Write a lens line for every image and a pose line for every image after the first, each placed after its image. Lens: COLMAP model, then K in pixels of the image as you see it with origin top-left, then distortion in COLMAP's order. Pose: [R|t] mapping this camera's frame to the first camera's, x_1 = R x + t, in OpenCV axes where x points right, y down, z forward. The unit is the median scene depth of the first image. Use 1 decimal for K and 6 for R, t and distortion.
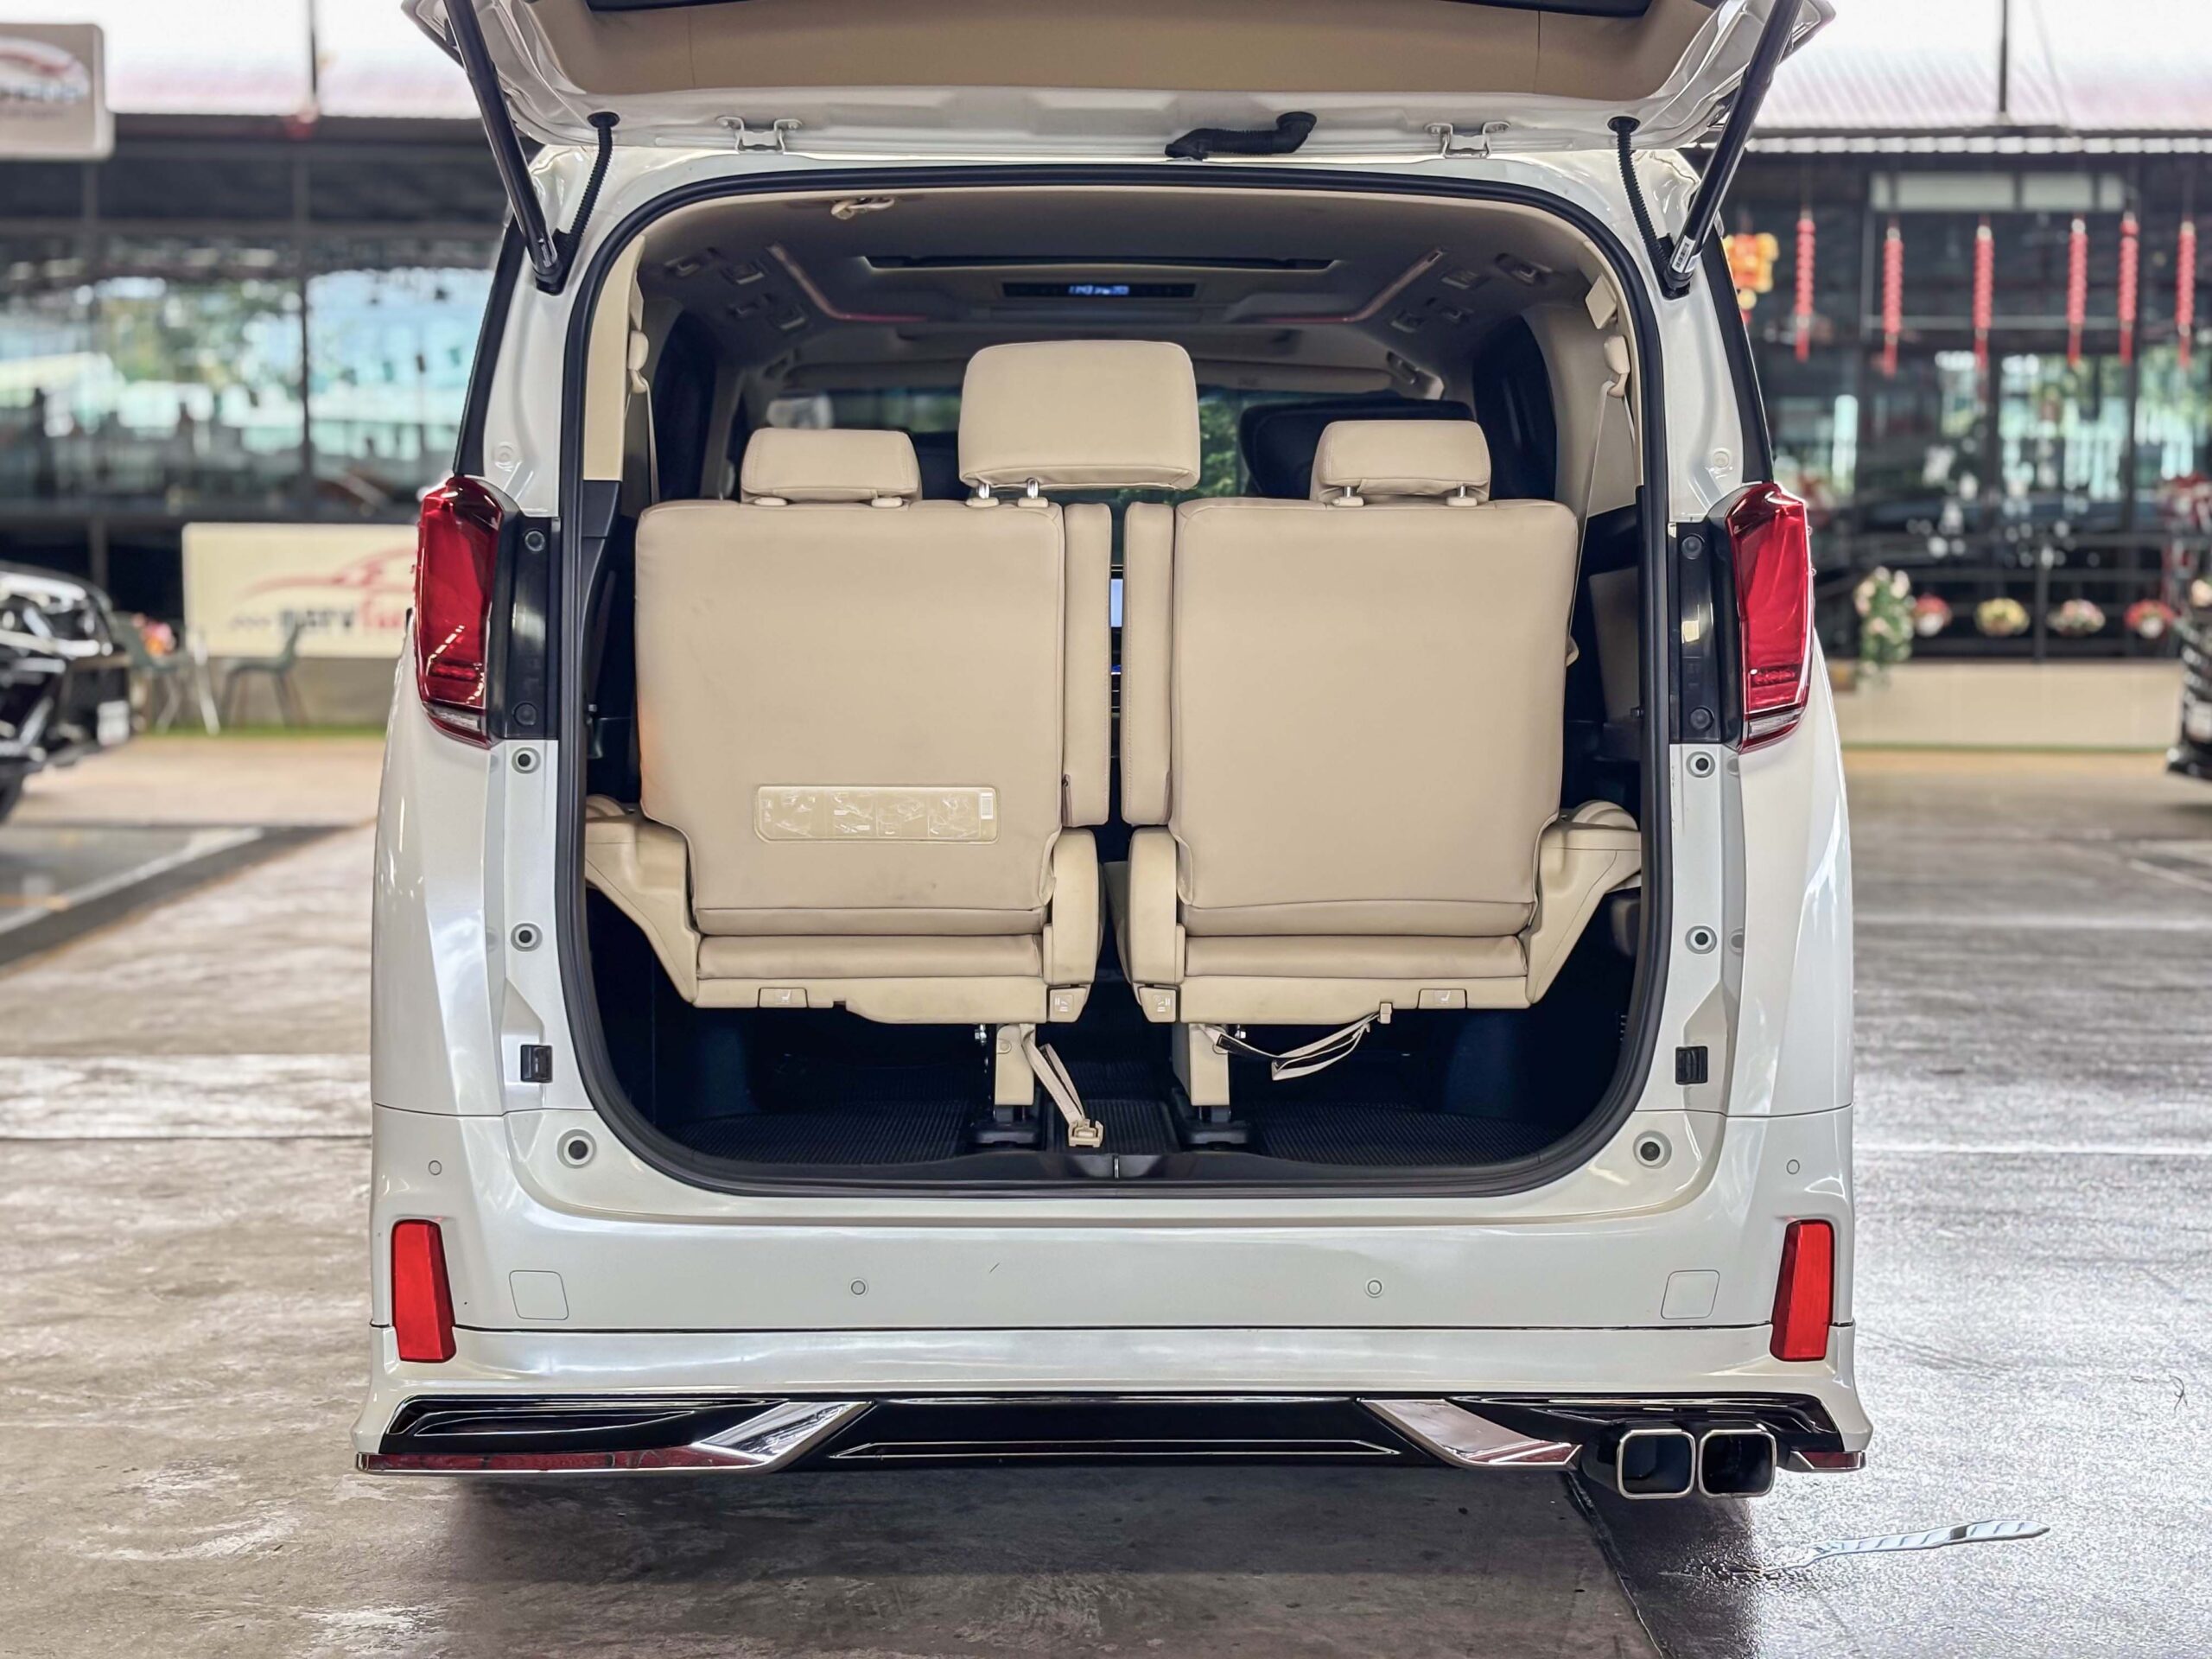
lens RADIAL K [[3236.7, 0, 953.6], [0, 3236.7, 830.5], [0, 0, 1]] dist [0.416039, -1.651551]
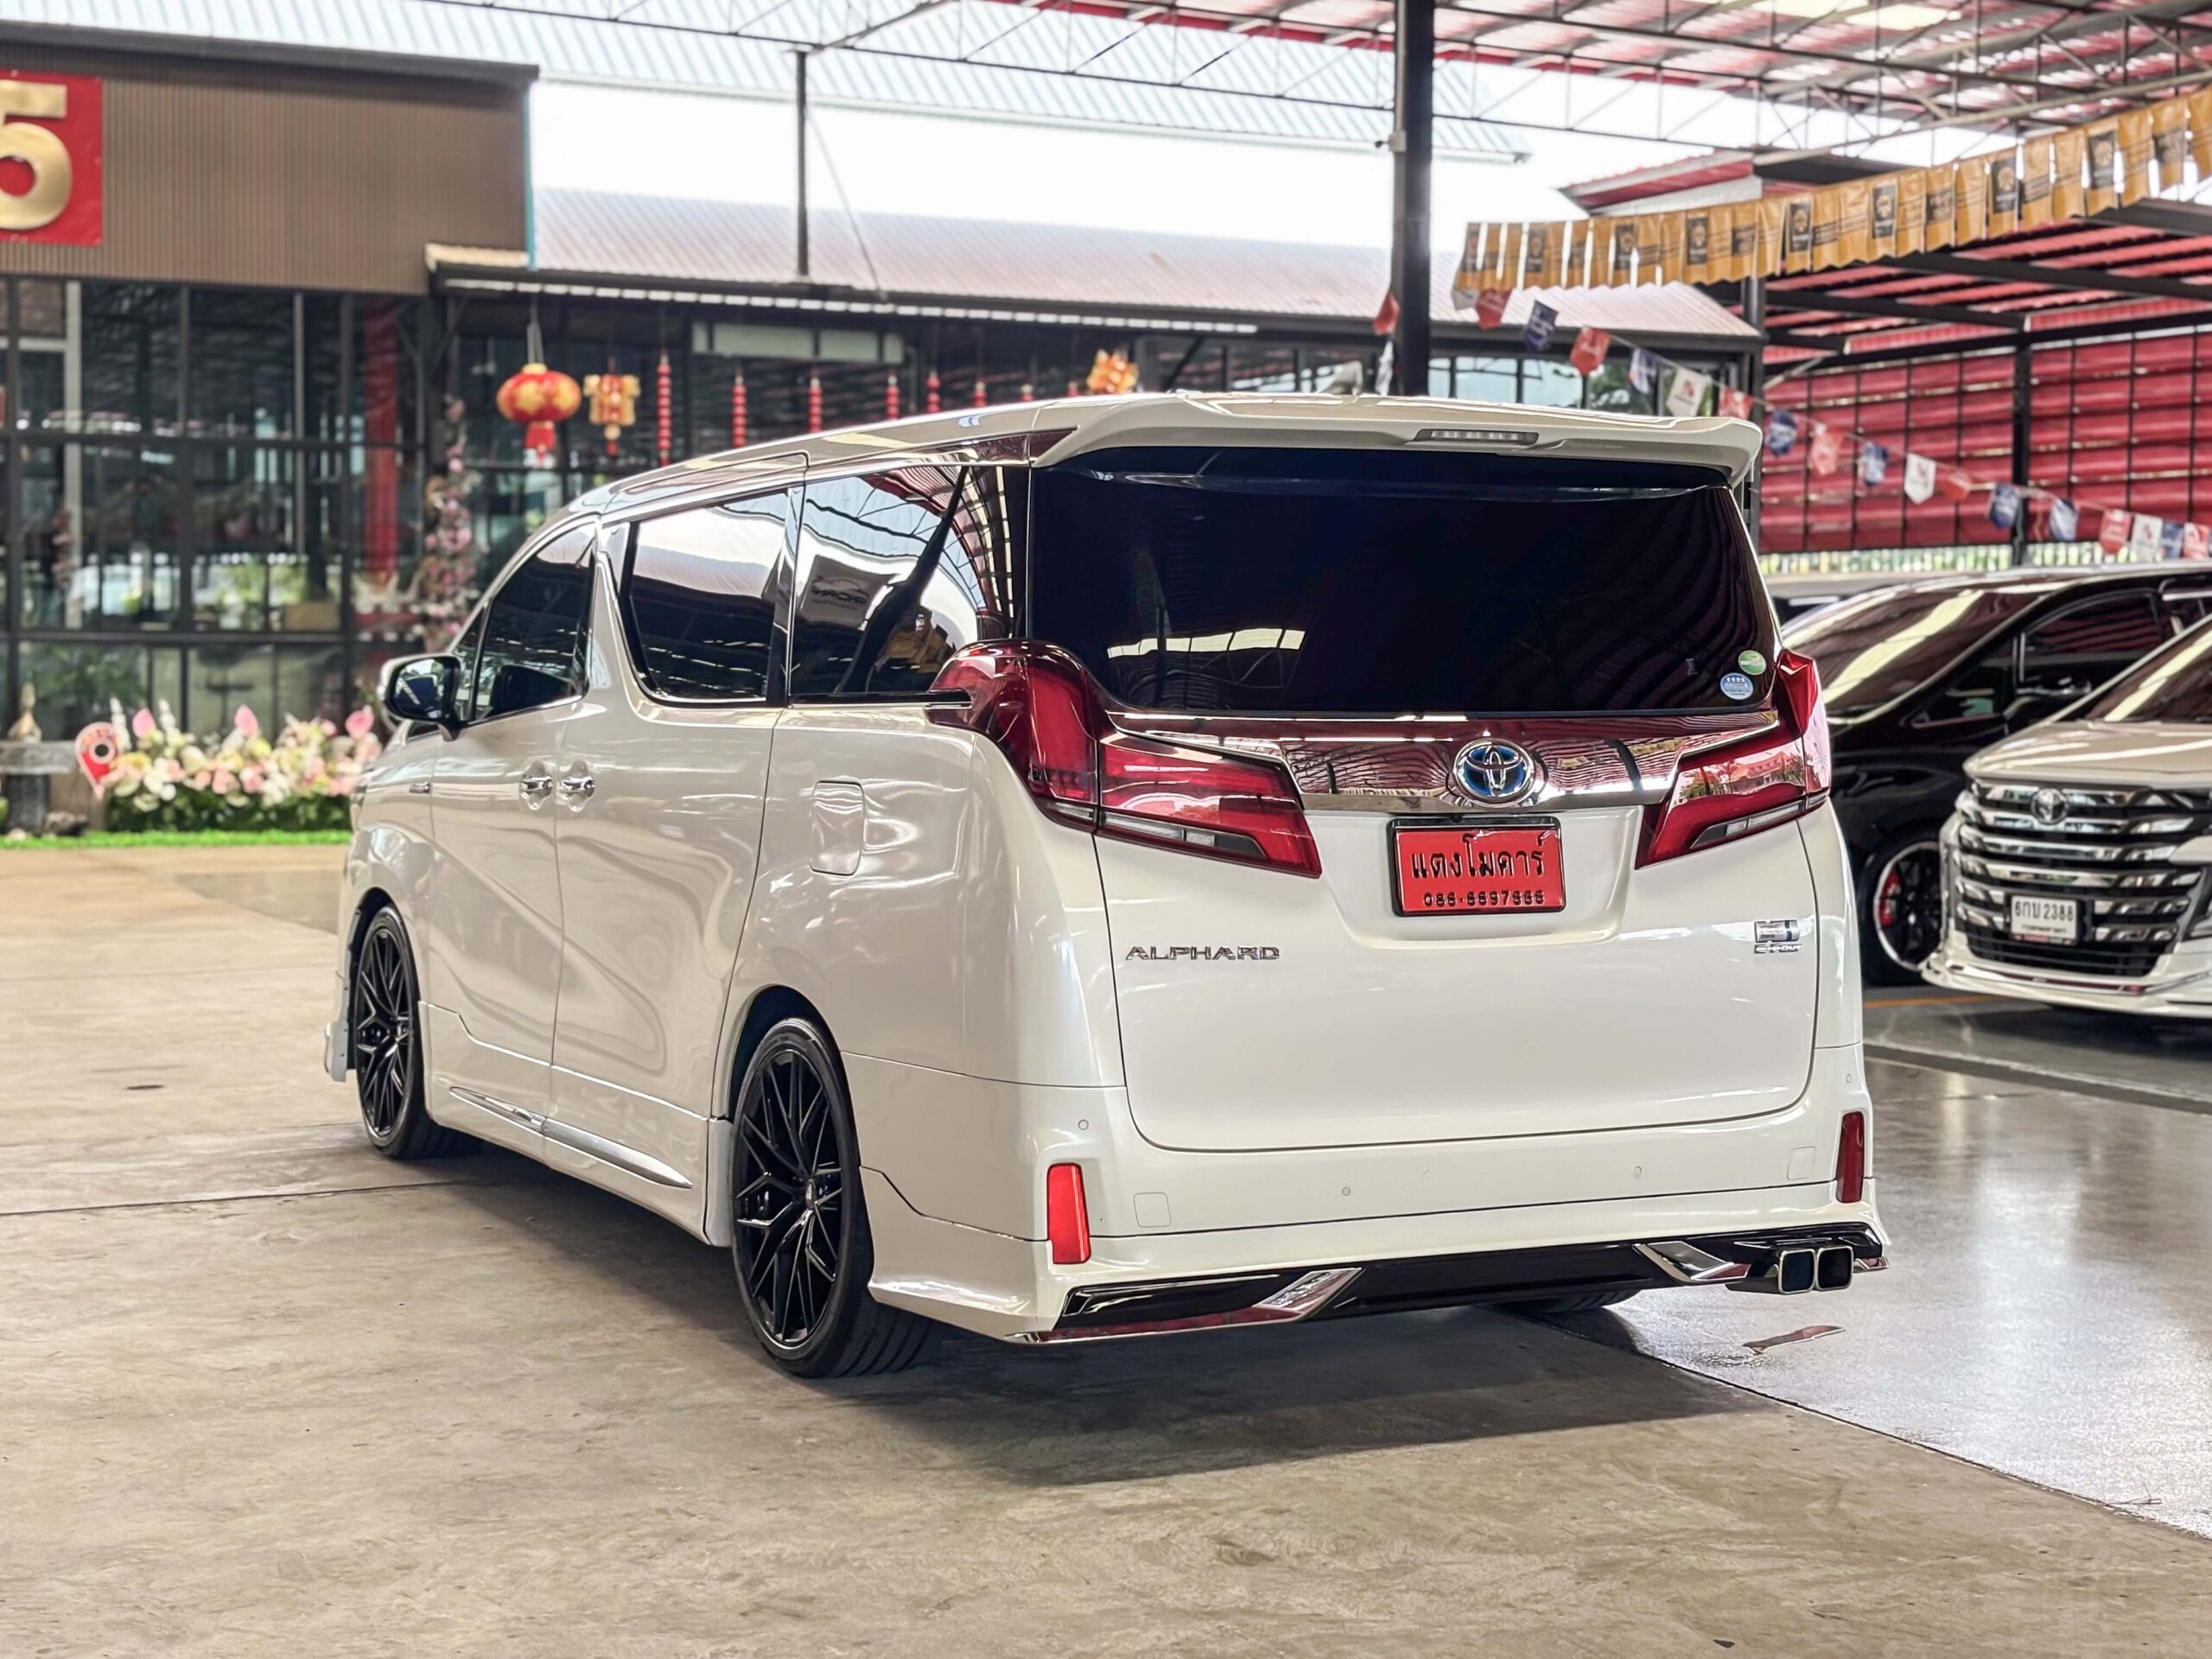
lens RADIAL K [[3236.7, 0, 953.6], [0, 3236.7, 830.5], [0, 0, 1]] dist [0.416039, -1.651551]
pose [[0.909777, -0.017183, 0.414742, -0.221142], [0.029127, 0.999323, -0.022490, 0.001884], [-0.414075, 0.032541, 0.909661, -0.073225]]
